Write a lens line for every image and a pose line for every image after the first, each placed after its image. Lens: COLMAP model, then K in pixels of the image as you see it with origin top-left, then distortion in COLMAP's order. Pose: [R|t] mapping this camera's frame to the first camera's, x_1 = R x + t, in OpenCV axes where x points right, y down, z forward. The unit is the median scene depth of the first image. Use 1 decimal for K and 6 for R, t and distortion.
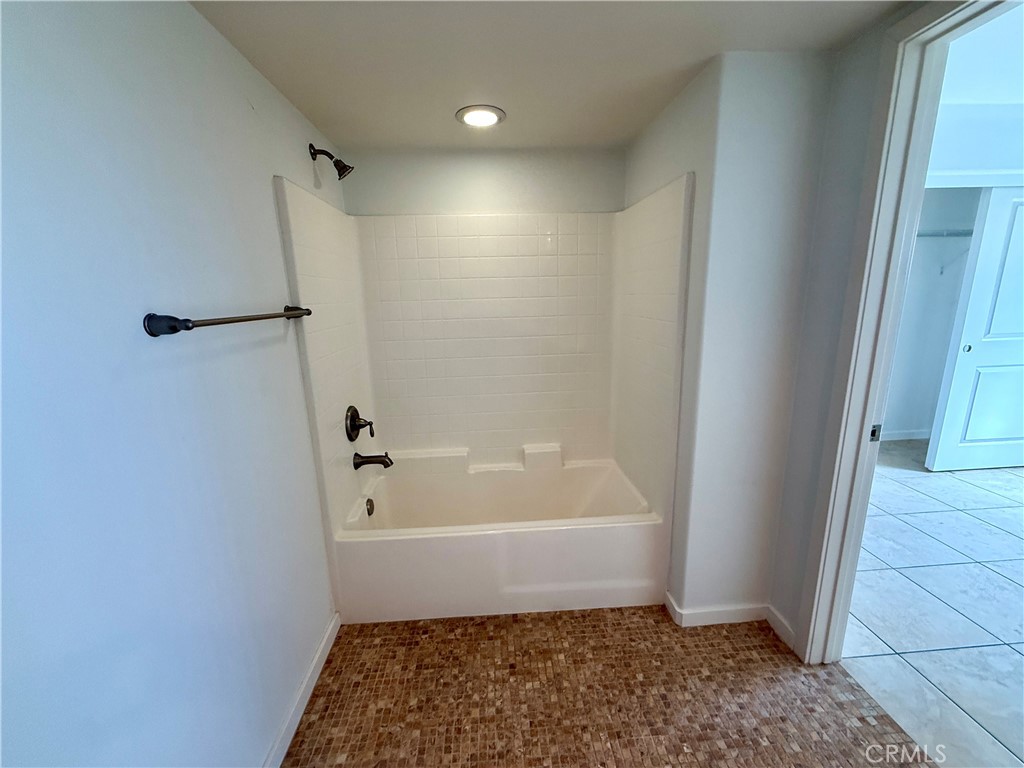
lens RADIAL K [[409.2, 0, 513.0], [0, 409.2, 382.2], [0, 0, 1]] dist [0.003878, -0.000982]
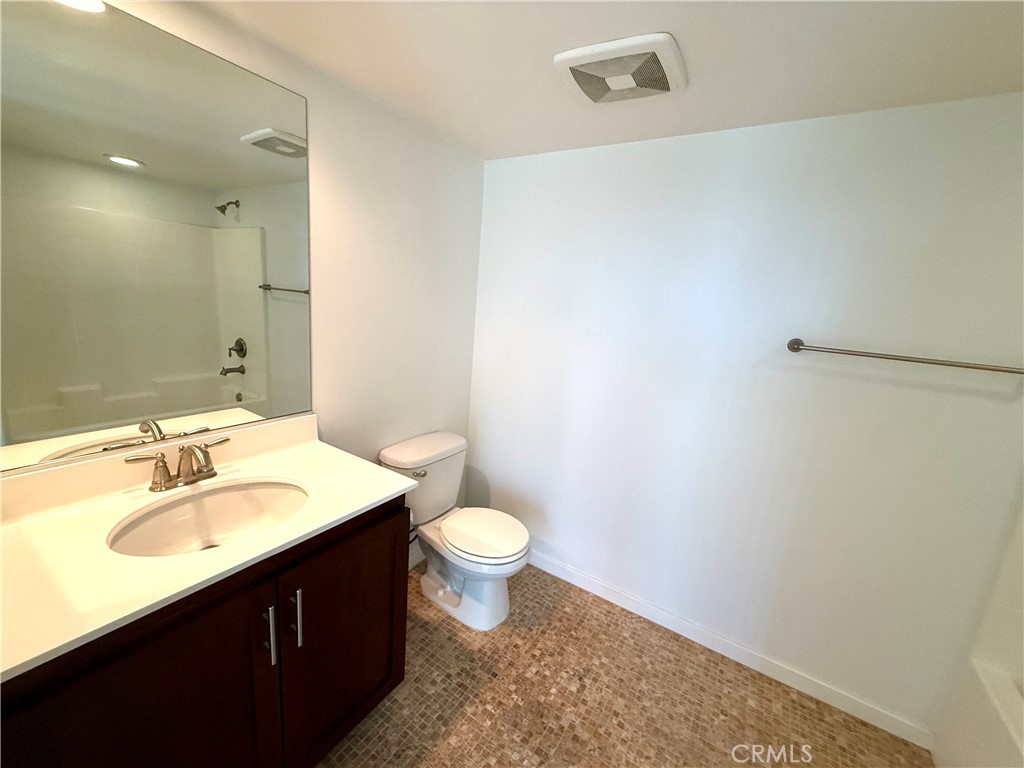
lens RADIAL K [[409.2, 0, 513.6], [0, 409.2, 383.1], [0, 0, 1]] dist [0.003878, -0.000982]
pose [[-0.587877, 0.144641, -0.795914, 0.778414], [-0.237921, 0.909455, 0.341007, -0.190835], [0.773172, 0.389835, -0.500234, 0.635186]]
